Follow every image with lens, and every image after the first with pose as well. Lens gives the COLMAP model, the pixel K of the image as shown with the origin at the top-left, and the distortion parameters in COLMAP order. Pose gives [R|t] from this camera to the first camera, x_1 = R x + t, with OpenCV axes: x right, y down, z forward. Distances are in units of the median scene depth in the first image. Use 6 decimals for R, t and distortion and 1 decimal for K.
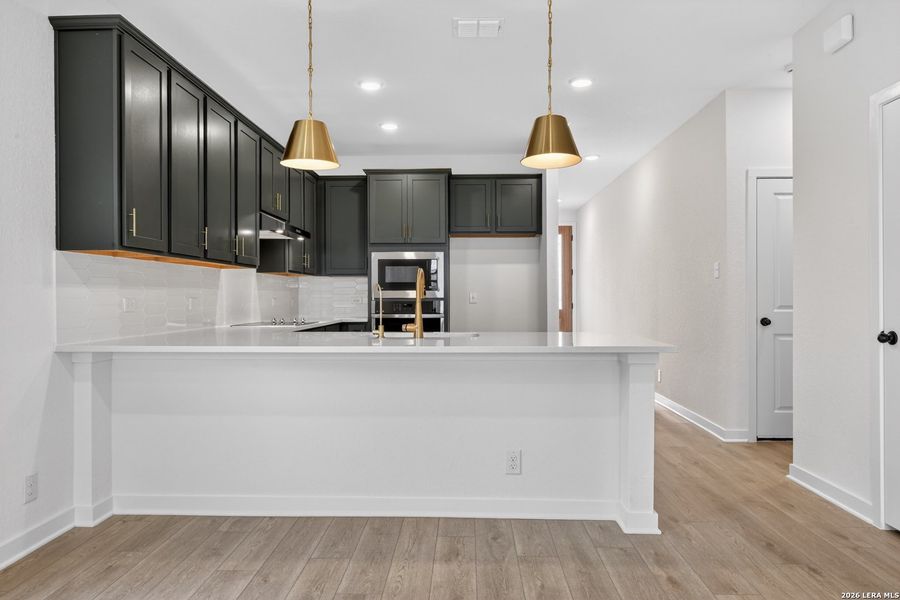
lens RADIAL K [[516.1, 0, 450.0], [0, 516.1, 300.0], [0, 0, 1]] dist [0.000547, 0.000106]
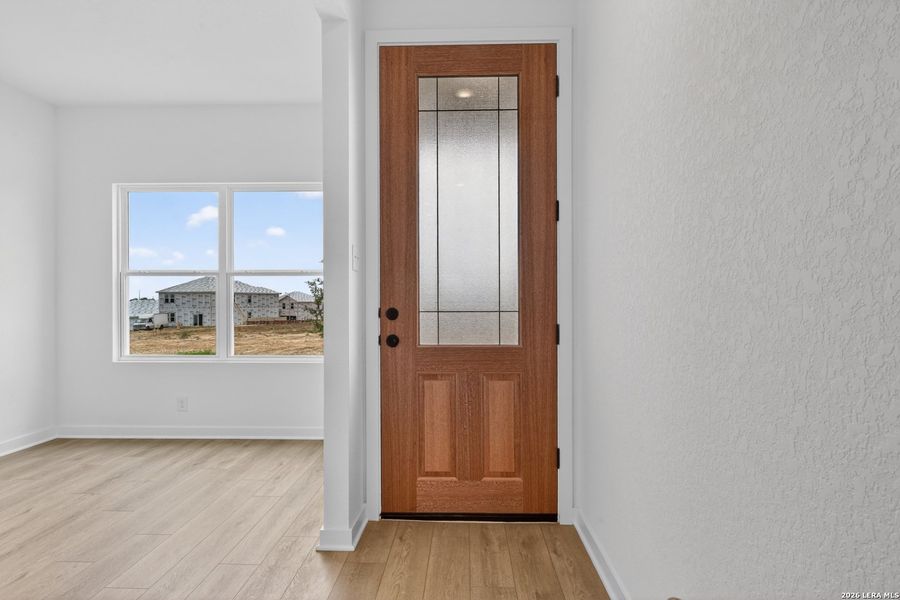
lens RADIAL K [[516.1, 0, 450.0], [0, 516.1, 300.0], [0, 0, 1]] dist [0.000547, 0.000106]
pose [[0.999984, 0.001518, -0.005410, 0.311993], [-0.001560, 0.999969, -0.007720, -0.007208], [0.005398, 0.007728, 0.999956, 1.247662]]
